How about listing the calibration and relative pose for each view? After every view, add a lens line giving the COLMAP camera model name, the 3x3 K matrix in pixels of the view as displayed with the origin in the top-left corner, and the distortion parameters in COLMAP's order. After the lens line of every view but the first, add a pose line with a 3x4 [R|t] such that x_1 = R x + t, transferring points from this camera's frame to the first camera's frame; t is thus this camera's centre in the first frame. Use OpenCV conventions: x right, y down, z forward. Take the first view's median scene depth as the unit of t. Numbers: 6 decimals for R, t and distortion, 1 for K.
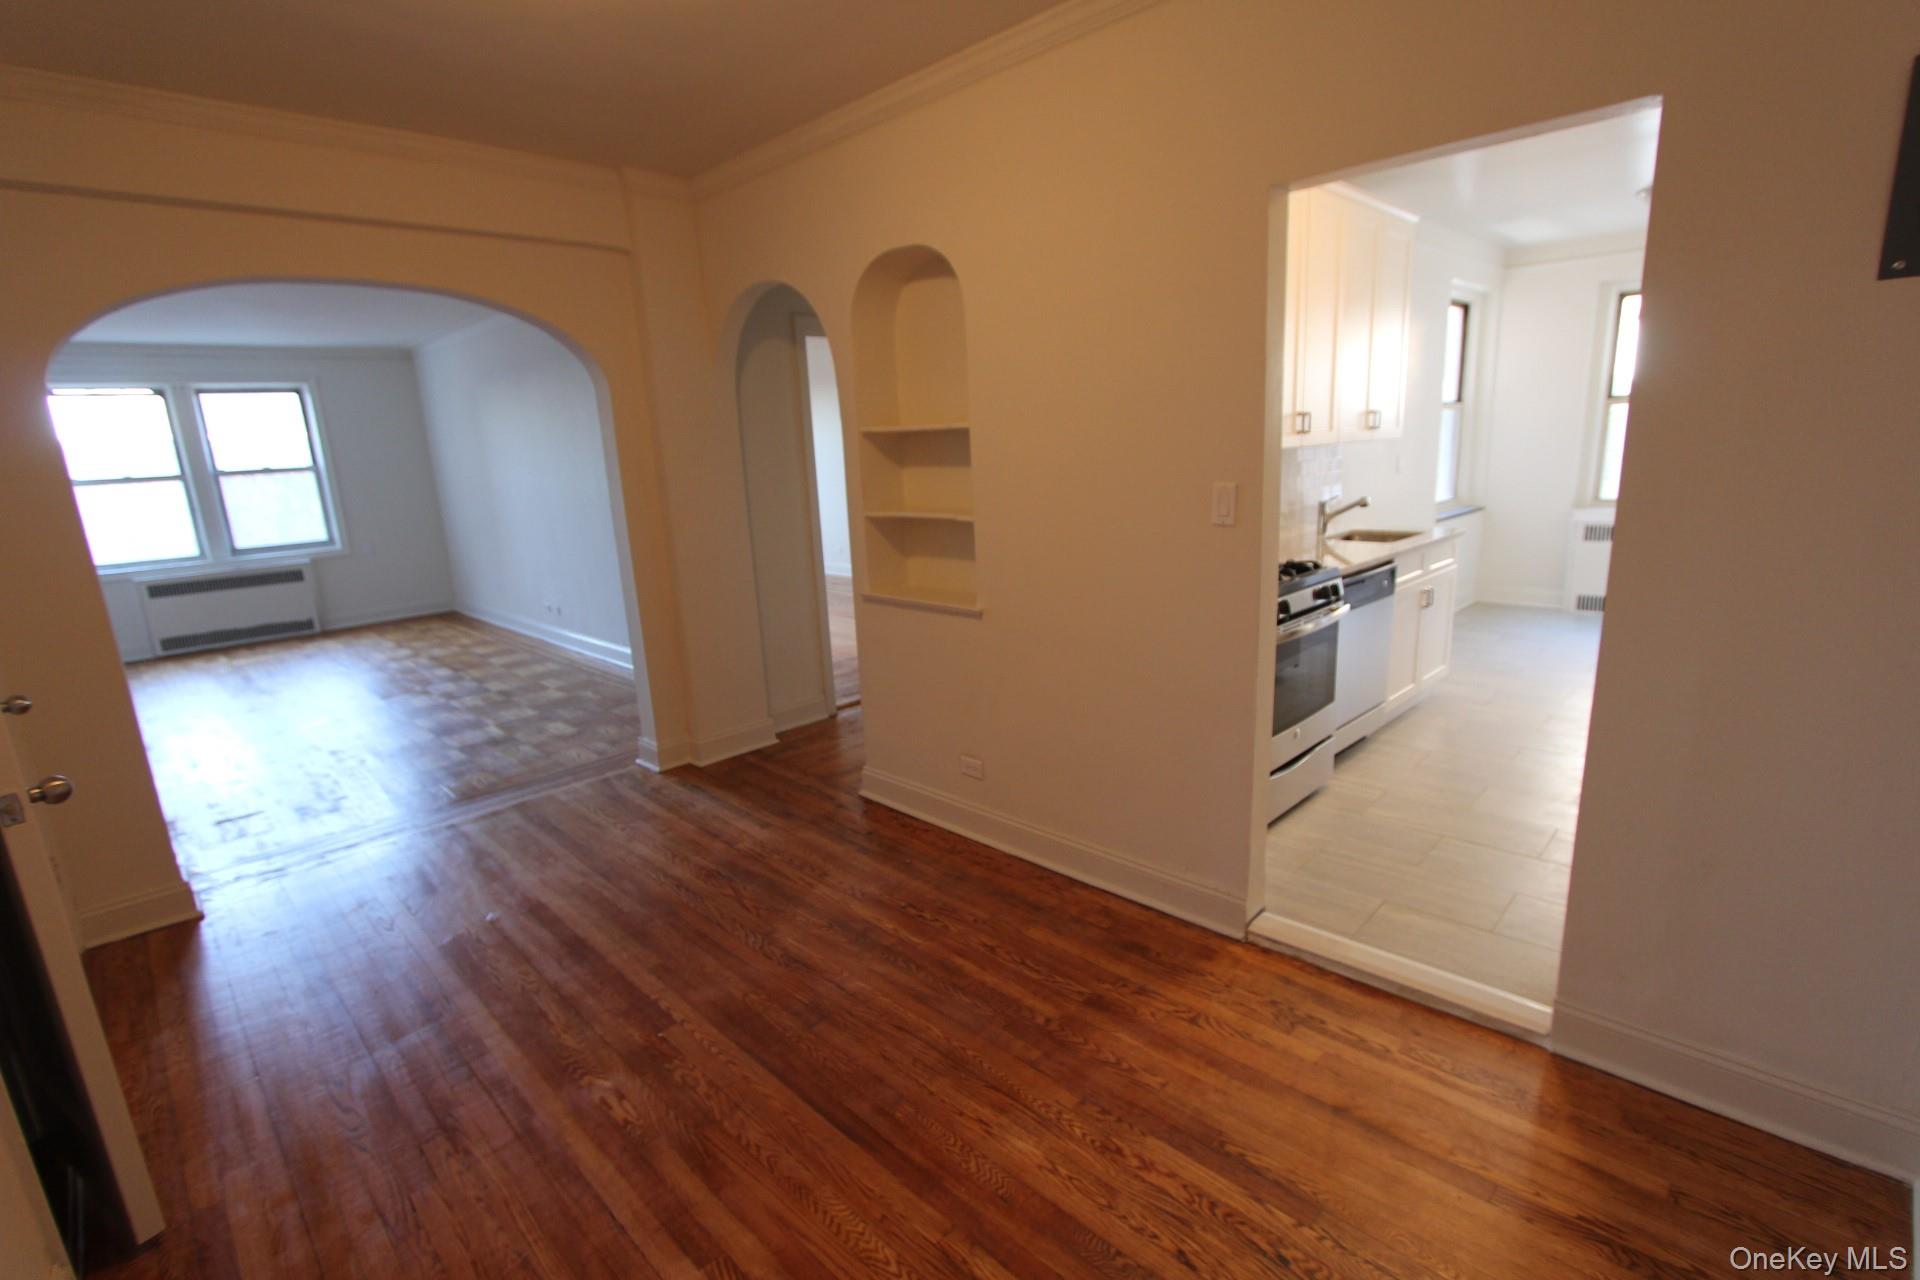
lens RADIAL K [[882.3, 0, 955.1], [0, 882.3, 644.3], [0, 0, 1]] dist [-0.019306, 0.000182]
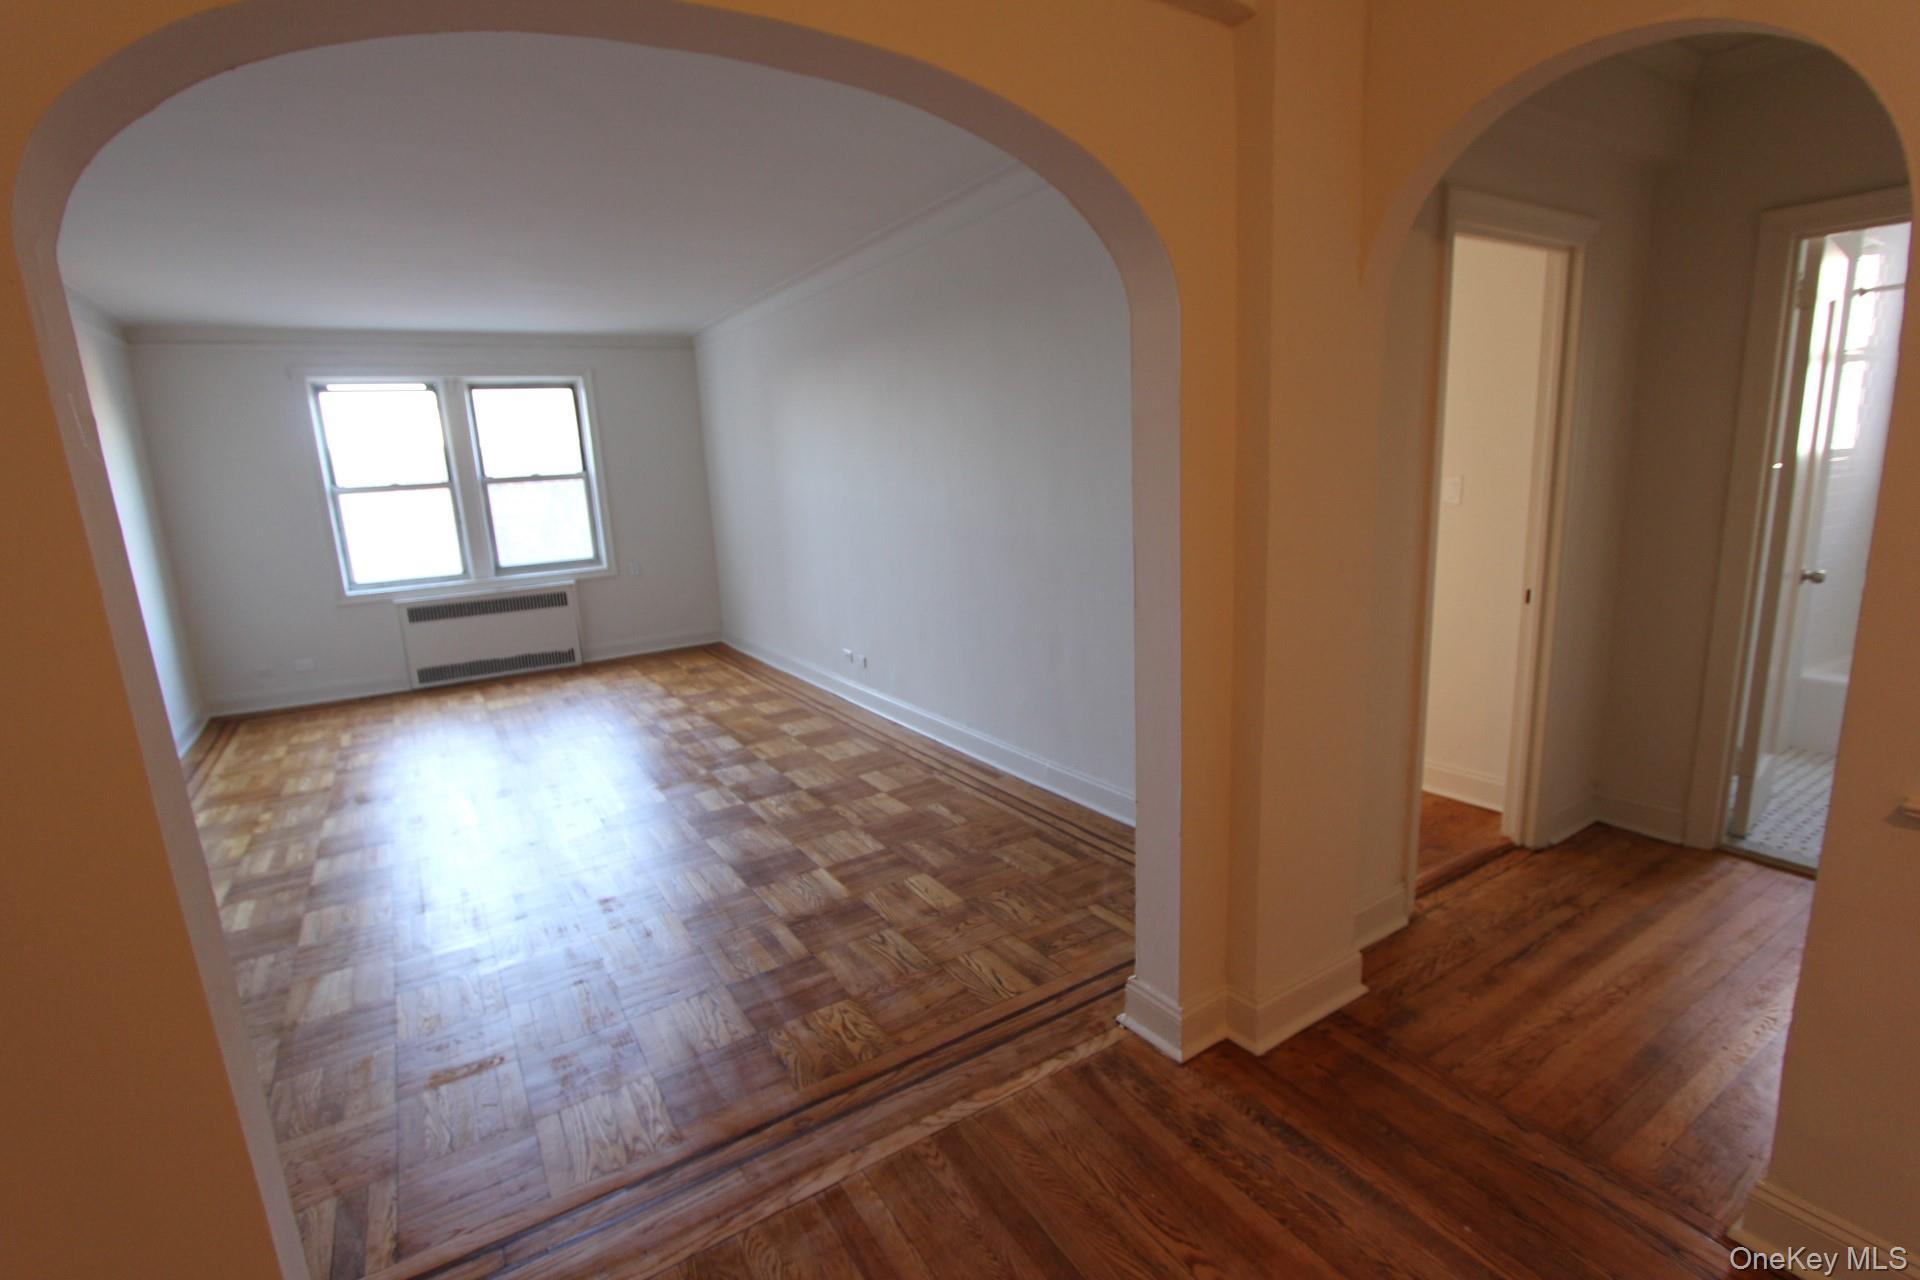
lens RADIAL K [[897.6, 0, 953.1], [0, 897.6, 640.6], [0, 0, 1]] dist [-0.026897, 0.000218]
pose [[0.974432, 0.042692, -0.220591, -0.202007], [-0.046869, 0.998807, -0.013736, -0.049082], [0.219741, 0.023723, 0.975270, 0.254021]]
